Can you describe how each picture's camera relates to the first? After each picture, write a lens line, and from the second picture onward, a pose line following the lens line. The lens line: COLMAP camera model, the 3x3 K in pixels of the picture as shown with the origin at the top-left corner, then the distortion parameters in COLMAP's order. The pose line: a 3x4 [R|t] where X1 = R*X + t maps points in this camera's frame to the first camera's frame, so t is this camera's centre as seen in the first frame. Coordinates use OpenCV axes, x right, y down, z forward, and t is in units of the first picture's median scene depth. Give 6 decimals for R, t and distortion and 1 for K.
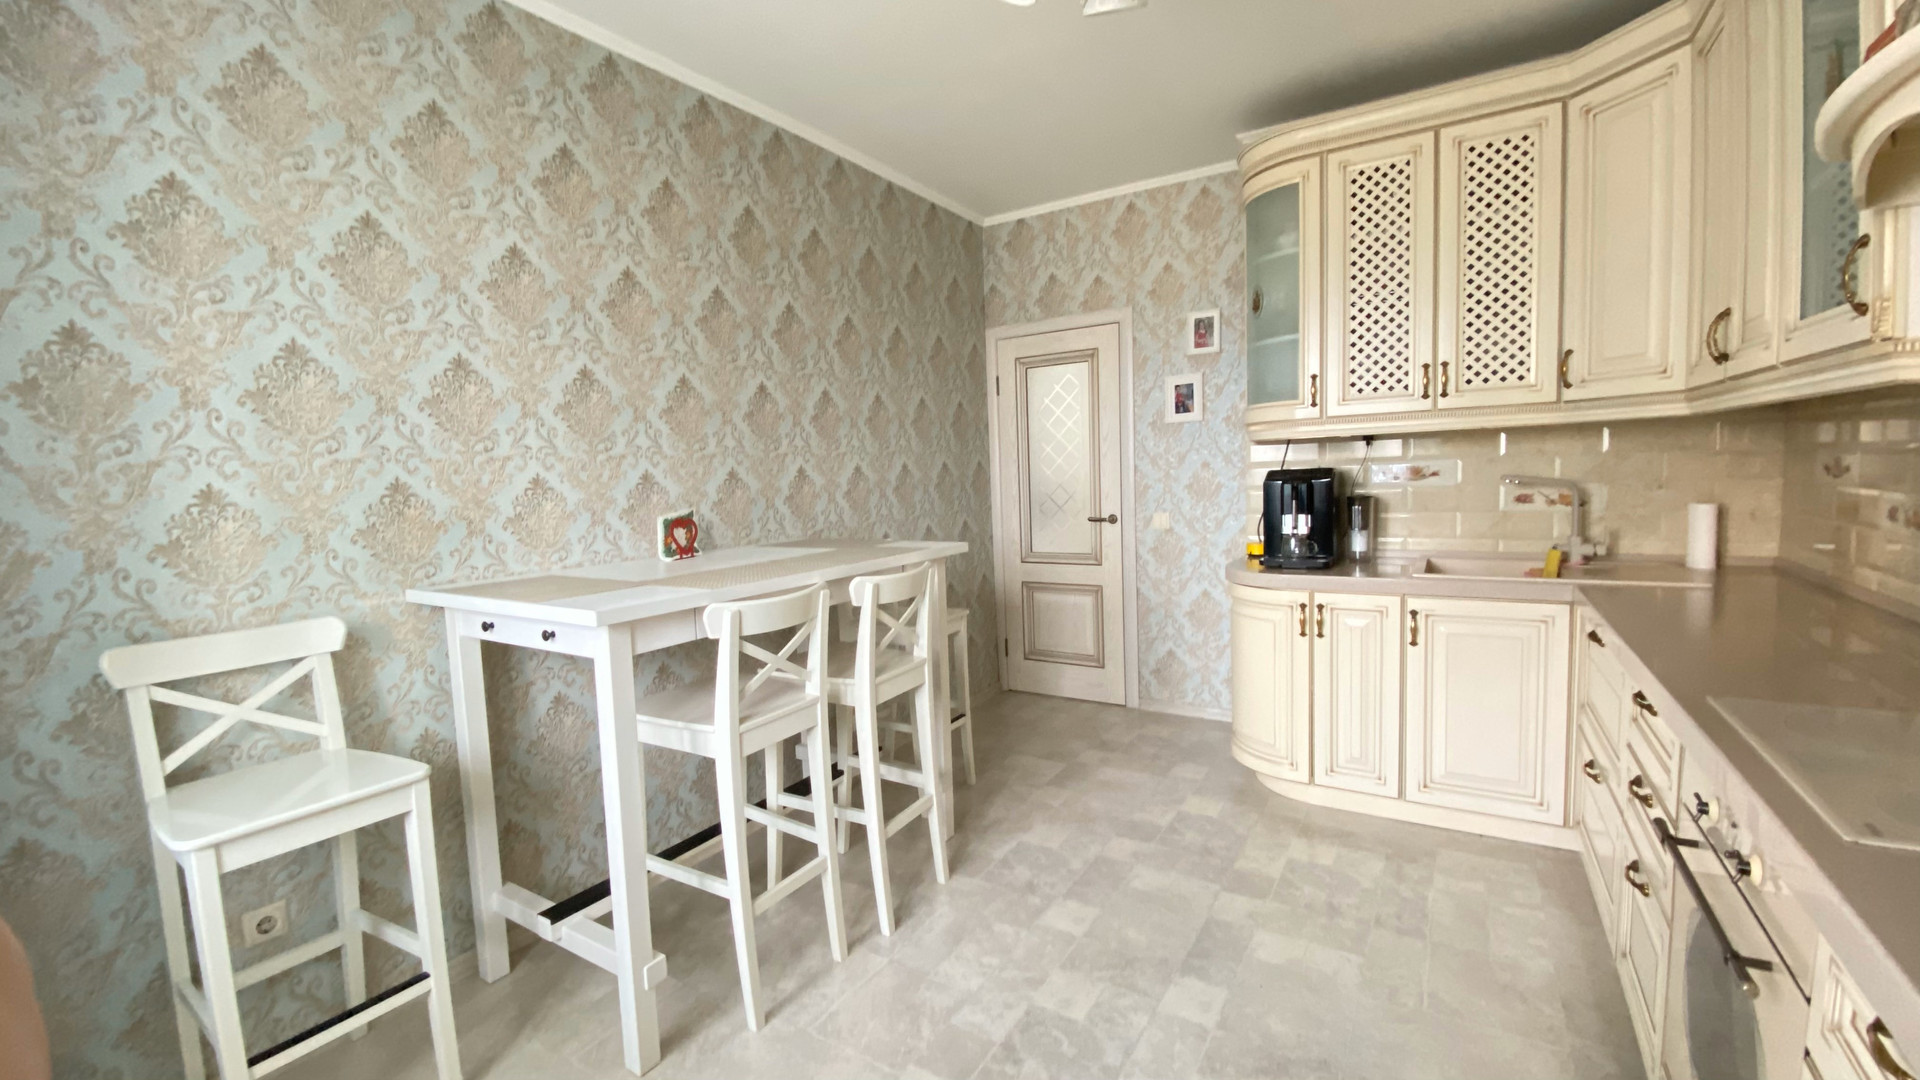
lens RADIAL K [[788.6, 0, 959.4], [0, 788.6, 531.8], [0, 0, 1]] dist [0.014609, -0.005151]
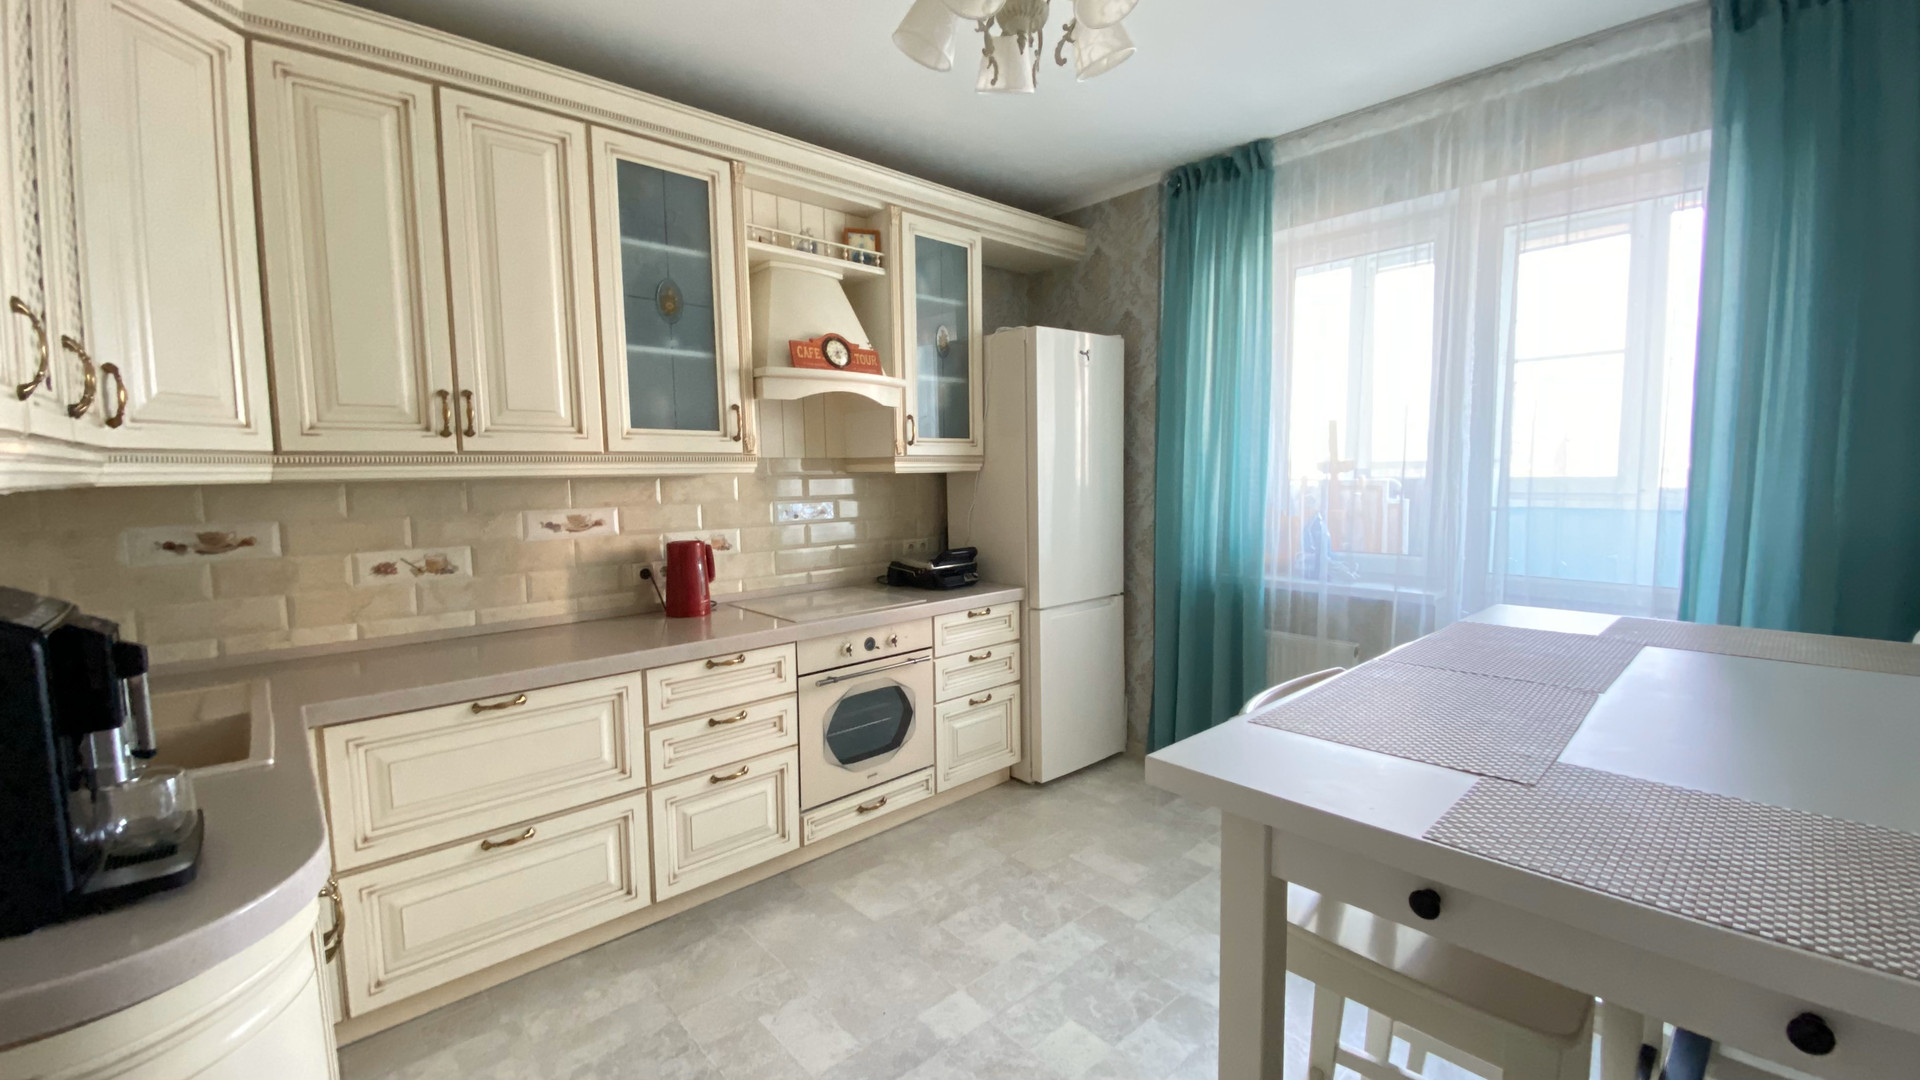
lens RADIAL K [[788.6, 0, 972.6], [0, 788.6, 537.5], [0, 0, 1]] dist [0.014609, -0.005151]
pose [[-0.967093, 0.020129, 0.253624, -0.000667], [0.063169, 0.984648, 0.162720, -0.189532], [-0.246455, 0.173387, -0.953518, 1.848626]]
